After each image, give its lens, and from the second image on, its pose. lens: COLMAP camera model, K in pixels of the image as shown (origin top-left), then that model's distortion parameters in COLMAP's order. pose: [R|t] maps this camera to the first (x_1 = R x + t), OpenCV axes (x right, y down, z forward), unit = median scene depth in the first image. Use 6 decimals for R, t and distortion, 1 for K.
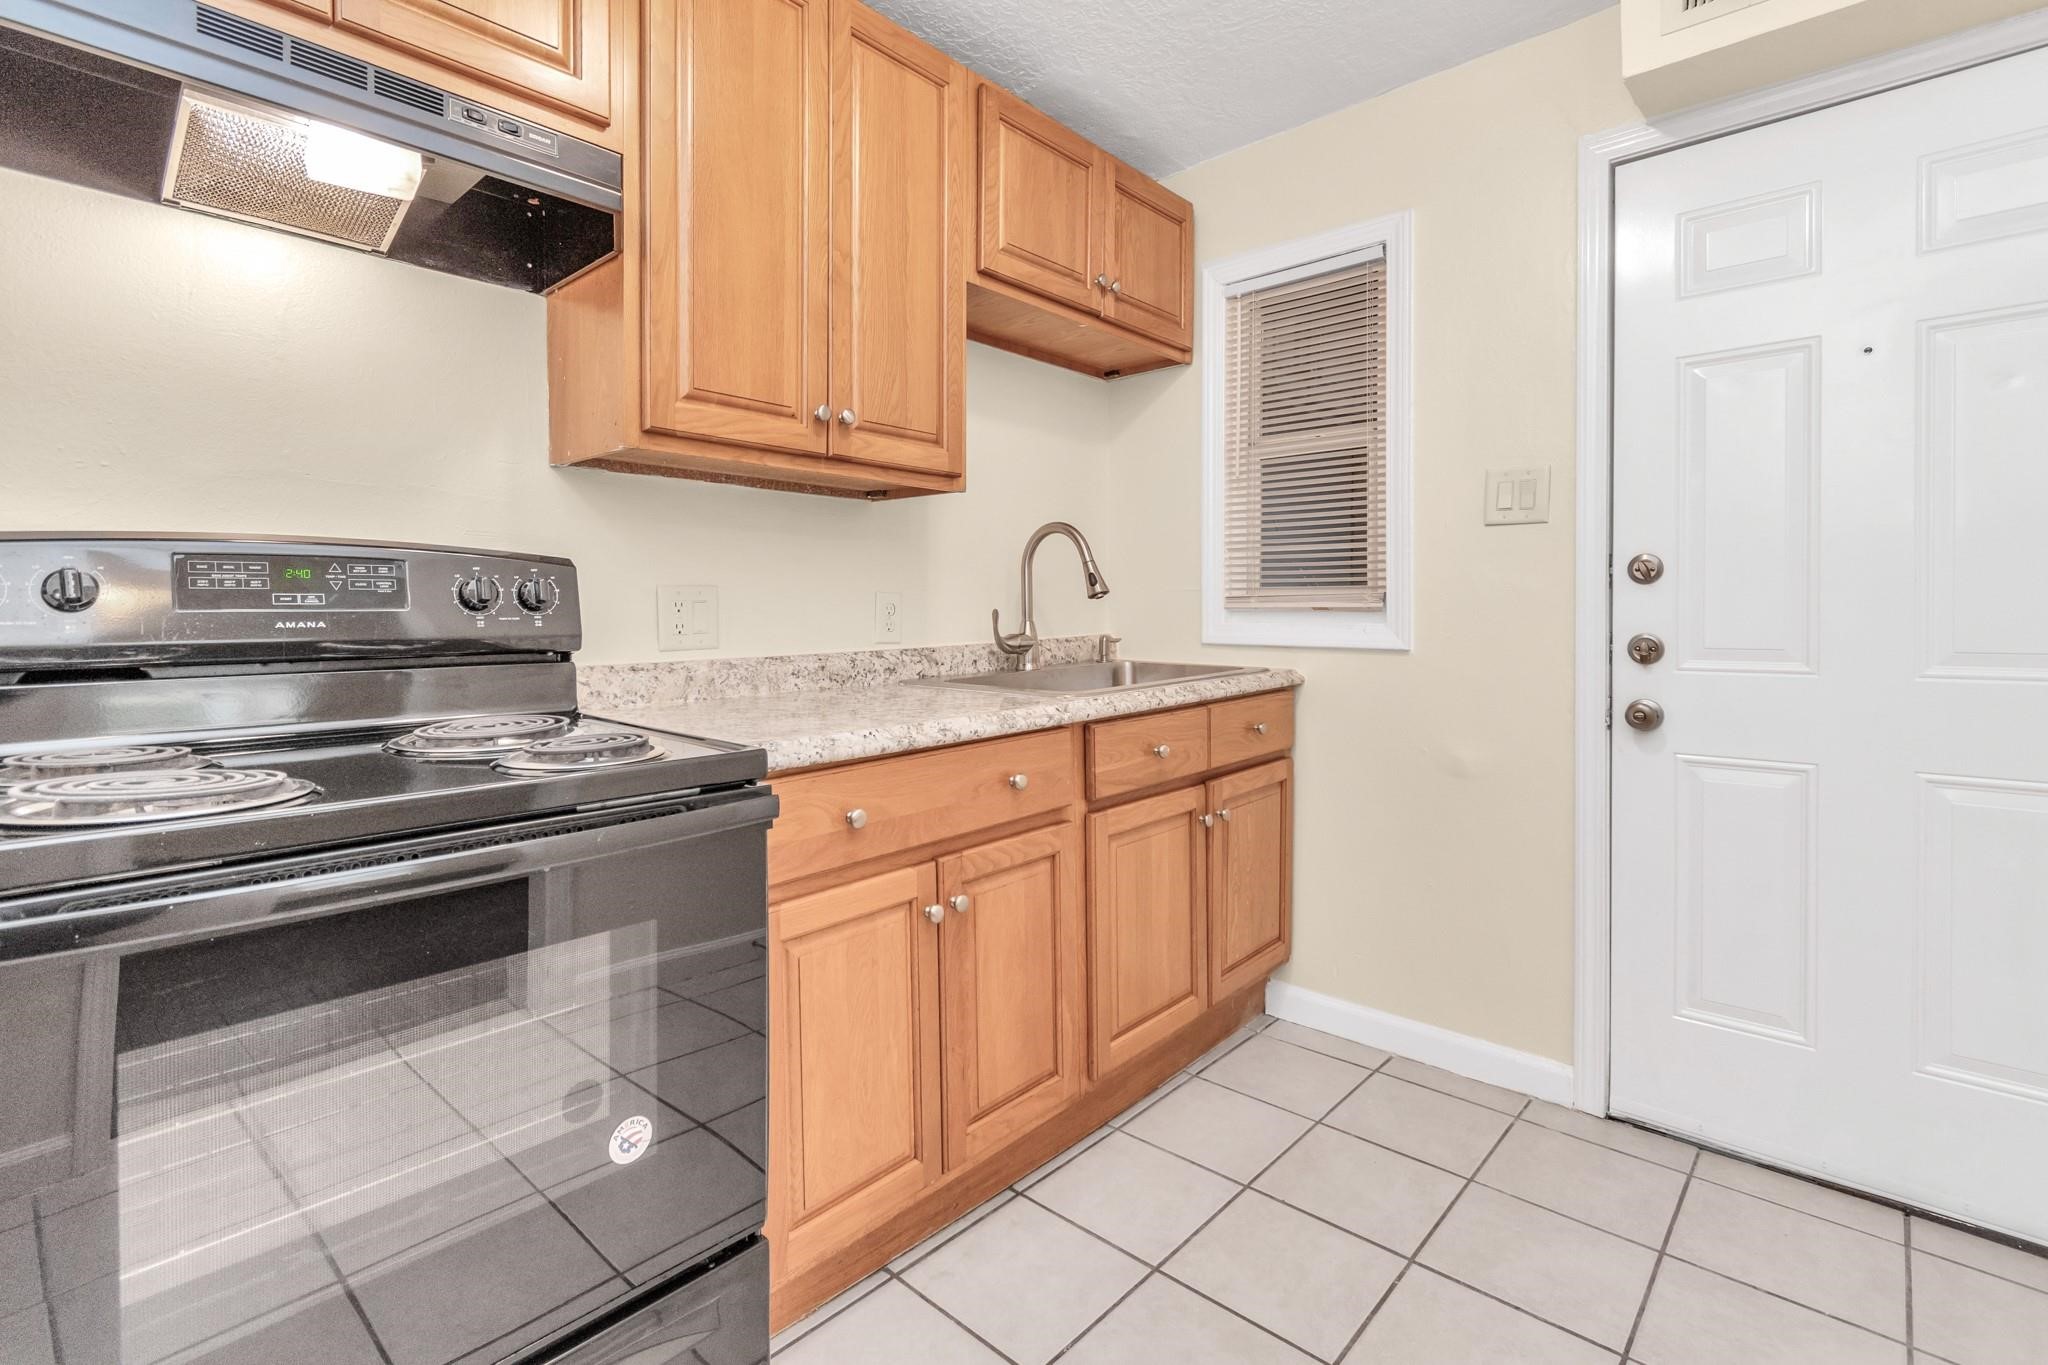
lens RADIAL K [[947.5, 0, 1013.8], [0, 947.5, 626.9], [0, 0, 1]] dist [0.001146, 0.000020]
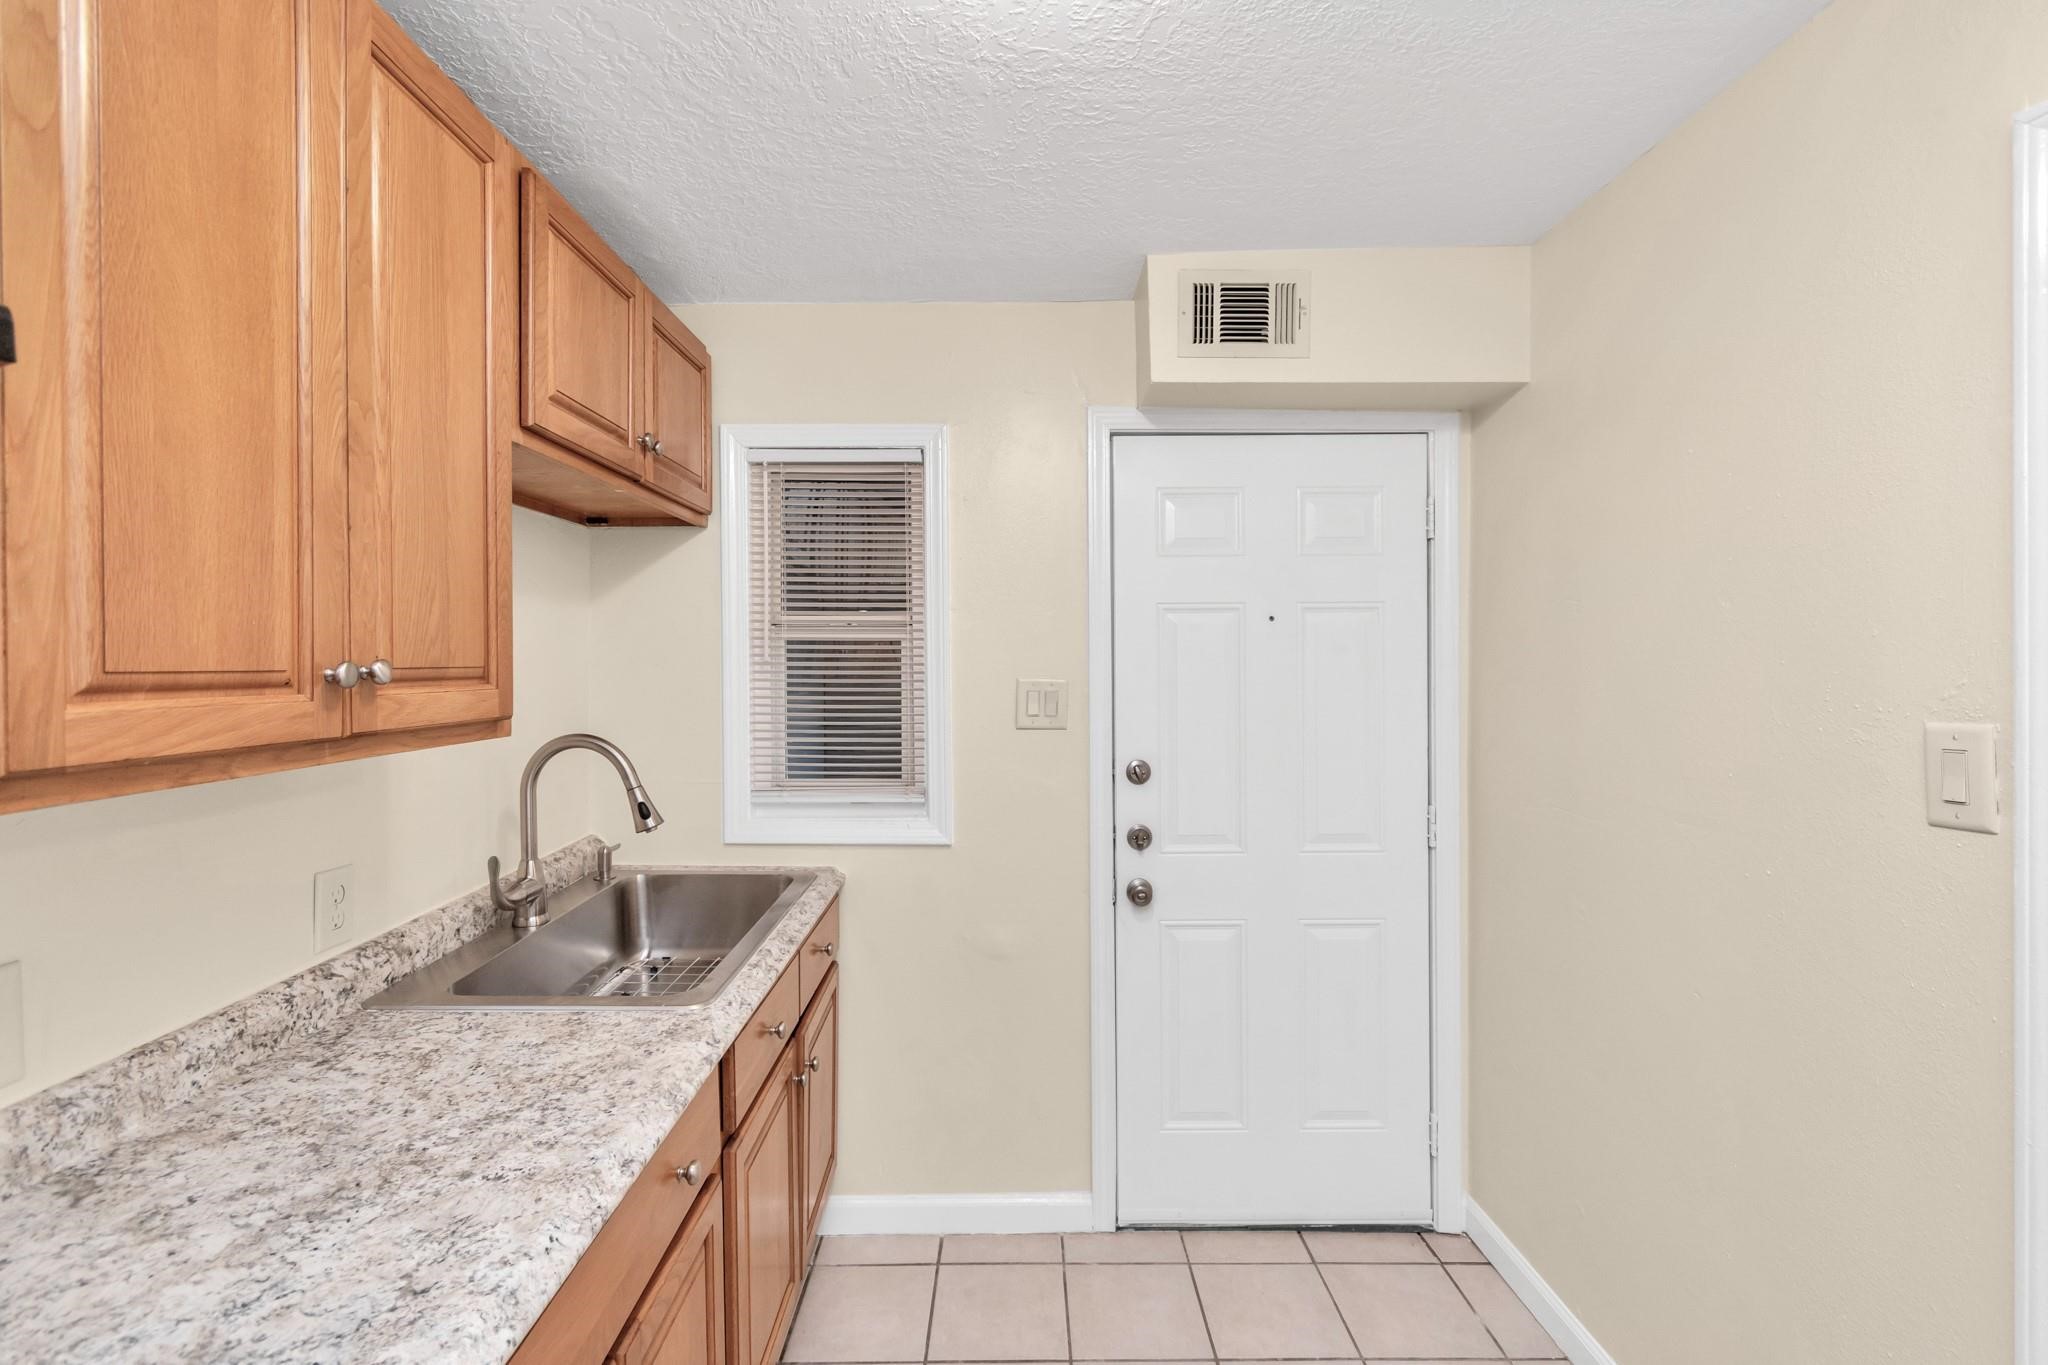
lens RADIAL K [[907.5, 0, 1024.0], [0, 907.5, 674.8], [0, 0, 1]] dist [0.000133, -0.000578]
pose [[0.730790, -0.009364, 0.682538, -0.231119], [0.009172, 0.999950, 0.003898, -0.185321], [-0.682541, 0.003412, 0.730840, 0.235596]]
